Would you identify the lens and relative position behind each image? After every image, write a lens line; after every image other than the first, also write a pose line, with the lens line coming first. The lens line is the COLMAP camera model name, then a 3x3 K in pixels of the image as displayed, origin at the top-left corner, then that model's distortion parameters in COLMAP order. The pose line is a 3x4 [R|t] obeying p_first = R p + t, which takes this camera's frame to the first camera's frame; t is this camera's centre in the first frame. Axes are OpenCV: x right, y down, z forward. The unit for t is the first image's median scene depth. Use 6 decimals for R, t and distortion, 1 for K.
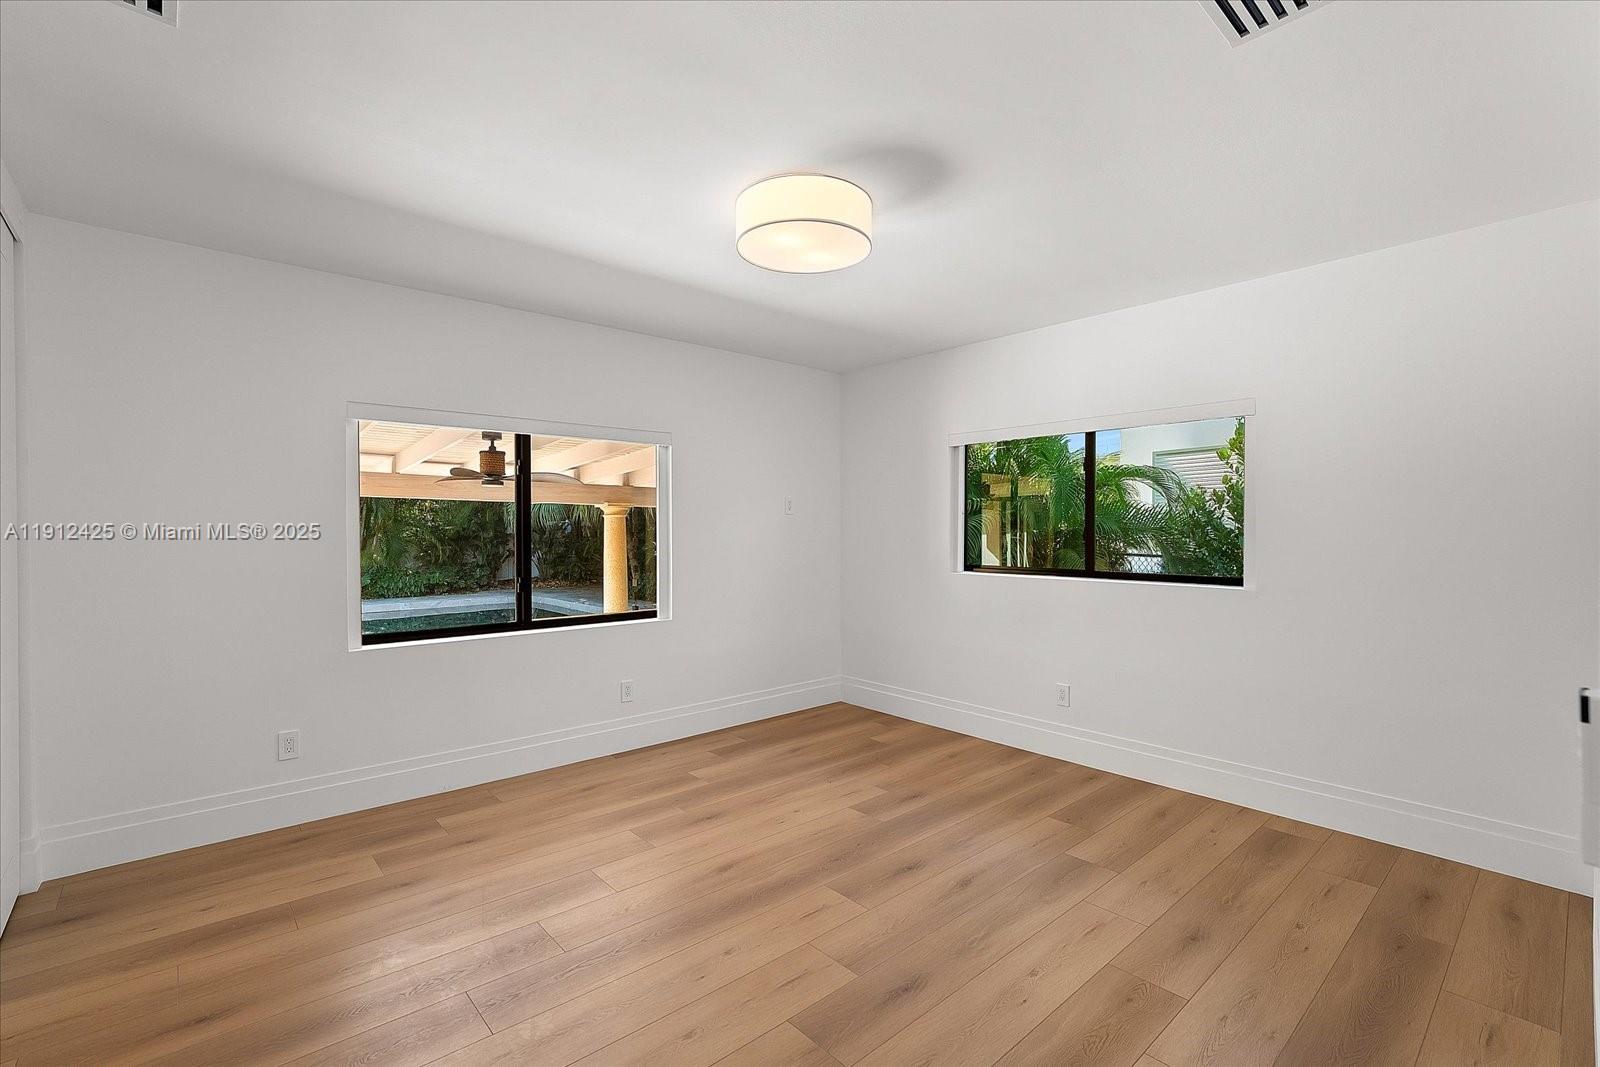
lens RADIAL K [[712.3, 0, 796.8], [0, 712.3, 534.2], [0, 0, 1]] dist [0.010082, 0.000054]
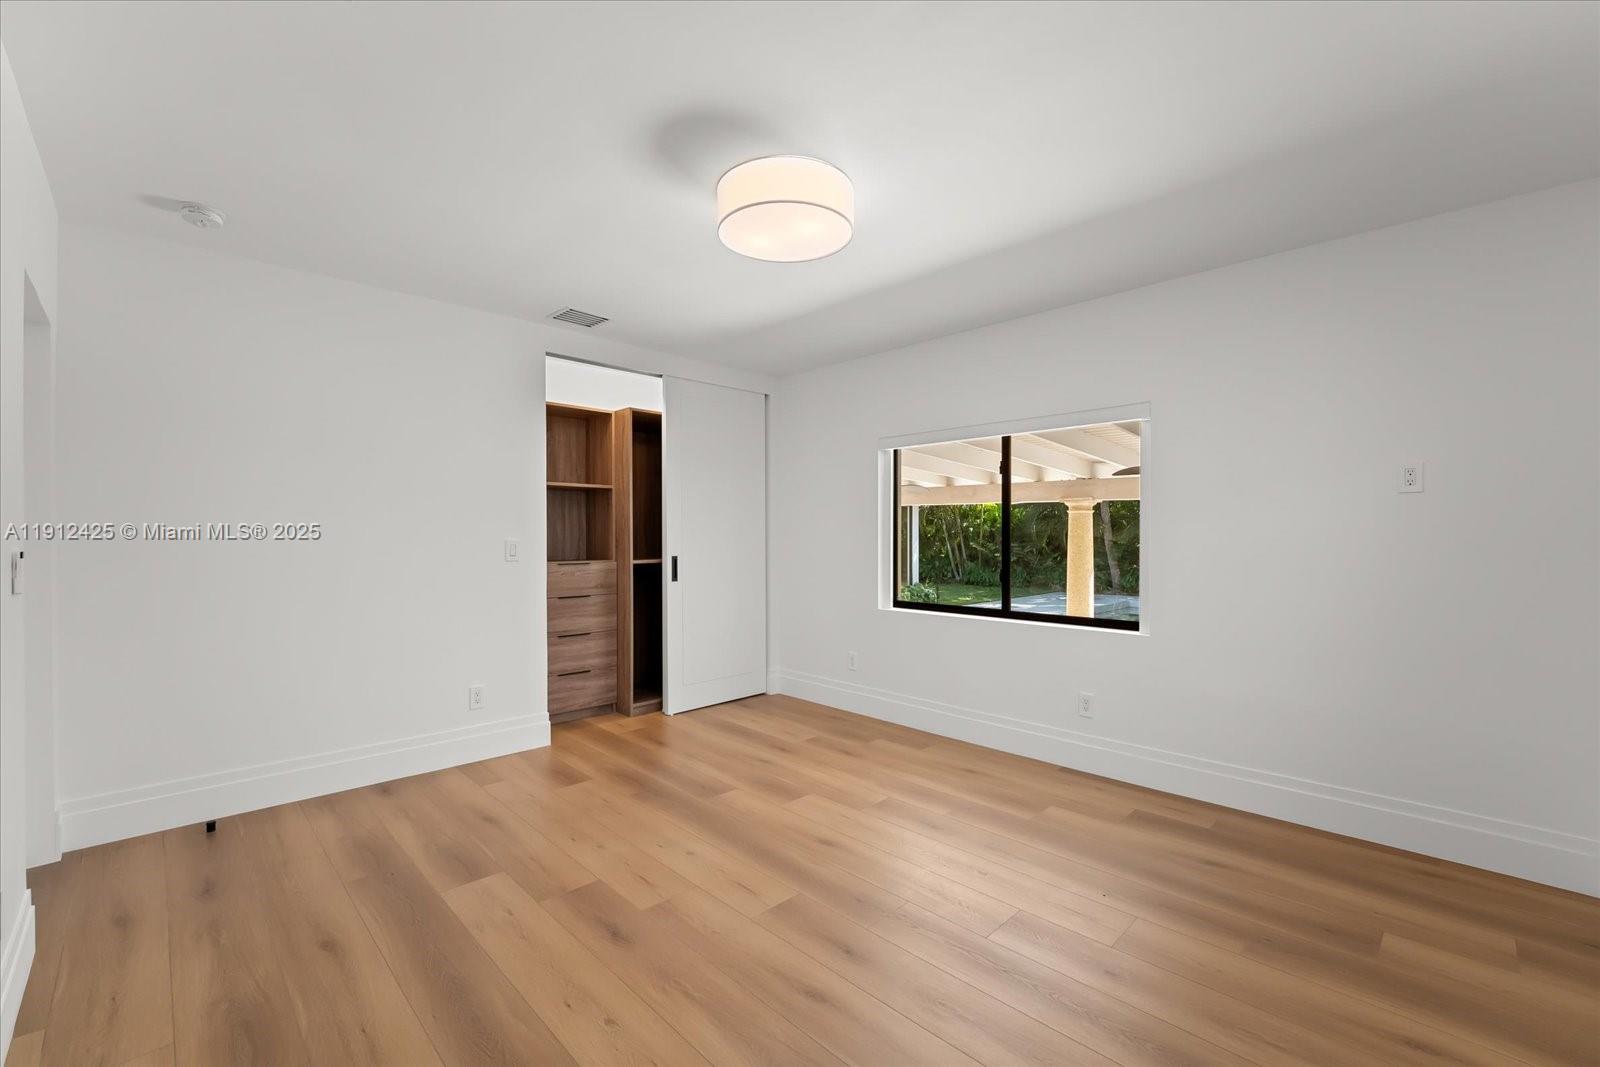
lens RADIAL K [[664.6, 0, 806.2], [0, 664.6, 534.1], [0, 0, 1]] dist [-0.011148, 0.001317]
pose [[0.050901, -0.005956, -0.998686, 0.665535], [-0.006344, 0.999960, -0.006287, 0.012646], [0.998684, 0.006656, 0.050861, 0.691973]]
